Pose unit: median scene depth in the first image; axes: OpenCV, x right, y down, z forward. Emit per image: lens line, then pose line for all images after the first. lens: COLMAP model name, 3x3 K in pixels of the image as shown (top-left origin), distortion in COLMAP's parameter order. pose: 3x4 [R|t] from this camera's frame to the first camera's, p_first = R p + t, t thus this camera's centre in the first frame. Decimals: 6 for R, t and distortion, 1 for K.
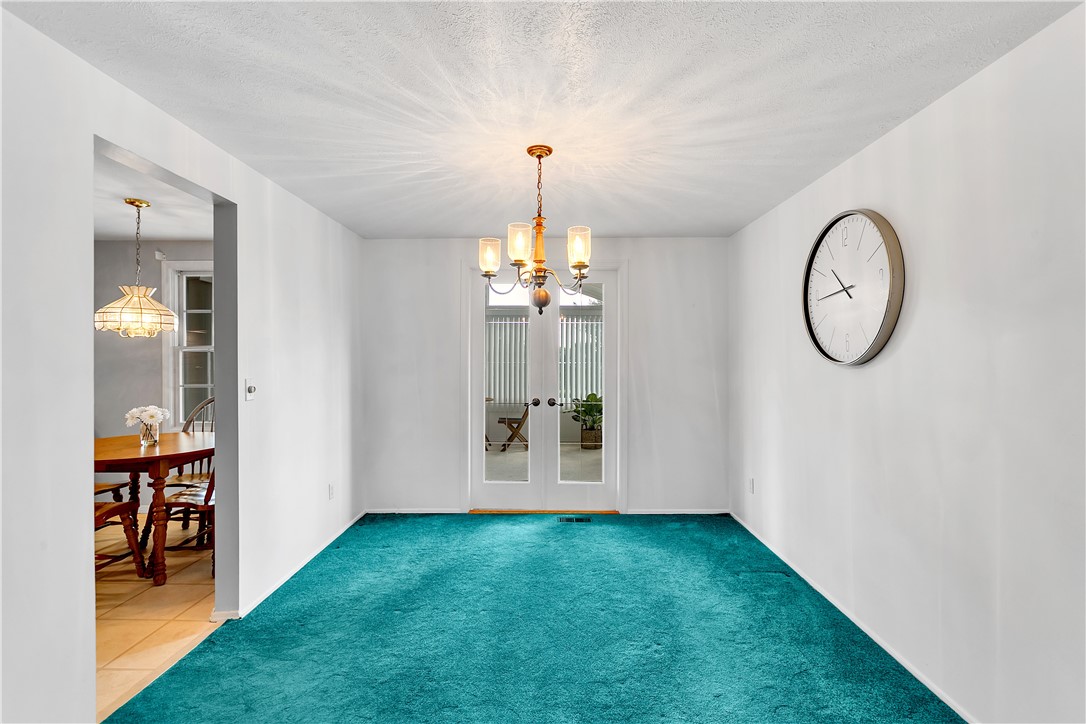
lens RADIAL K [[506.9, 0, 554.9], [0, 506.9, 362.1], [0, 0, 1]] dist [0.000054, 0.002818]
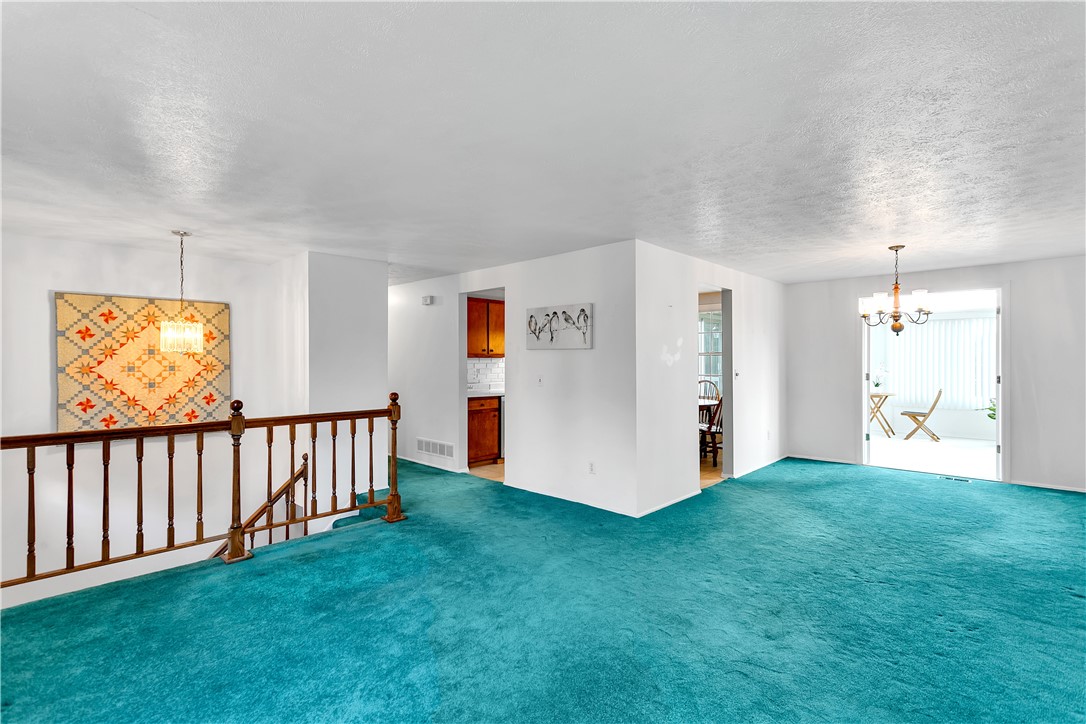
lens RADIAL K [[506.9, 0, 542.2], [0, 506.9, 362.0], [0, 0, 1]] dist [0.000054, 0.002818]
pose [[0.717041, 0.001168, -0.697030, 0.335358], [-0.000592, 0.999999, 0.001067, -0.001797], [0.697030, -0.000352, 0.717041, -1.233526]]
